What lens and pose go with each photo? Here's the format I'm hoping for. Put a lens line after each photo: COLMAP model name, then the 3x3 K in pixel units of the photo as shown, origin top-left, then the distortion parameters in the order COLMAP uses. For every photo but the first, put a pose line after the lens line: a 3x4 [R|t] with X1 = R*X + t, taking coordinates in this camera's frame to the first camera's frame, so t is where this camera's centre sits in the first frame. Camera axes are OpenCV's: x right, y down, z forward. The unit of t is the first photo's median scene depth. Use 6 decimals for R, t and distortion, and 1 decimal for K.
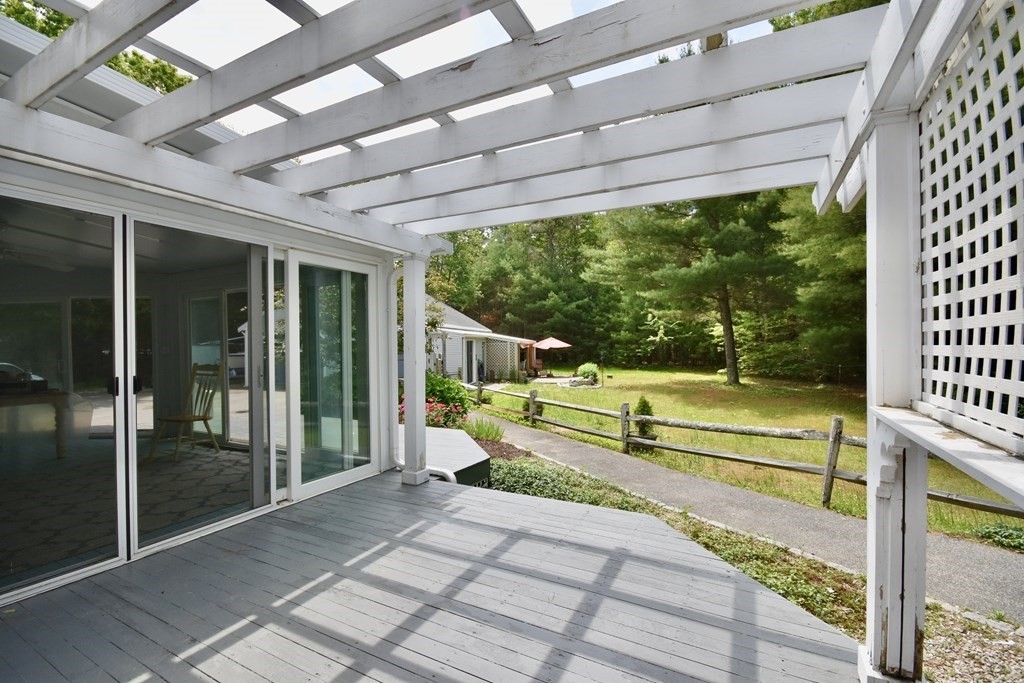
lens RADIAL K [[454.4, 0, 512.0], [0, 454.4, 341.5], [0, 0, 1]] dist [-0.000128, -0.000154]
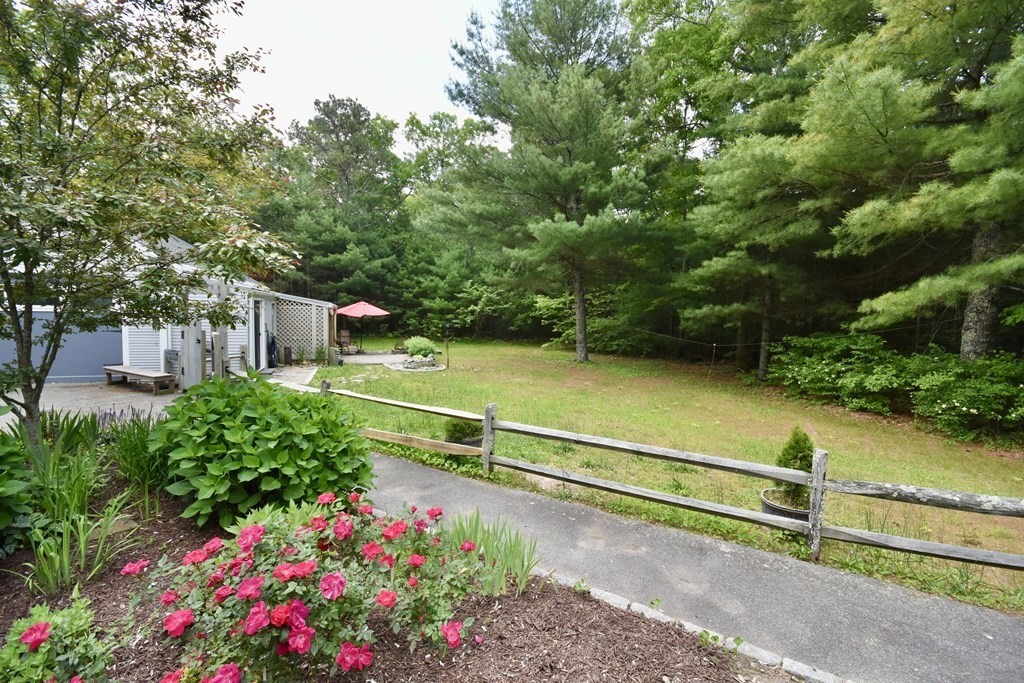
lens RADIAL K [[454.4, 0, 512.0], [0, 454.4, 341.5], [0, 0, 1]] dist [-0.000128, -0.000154]
pose [[0.872957, 0.002981, 0.487789, -0.056492], [-0.037190, 0.997477, 0.060461, 0.001894], [-0.486378, -0.070921, 0.870865, 0.181038]]
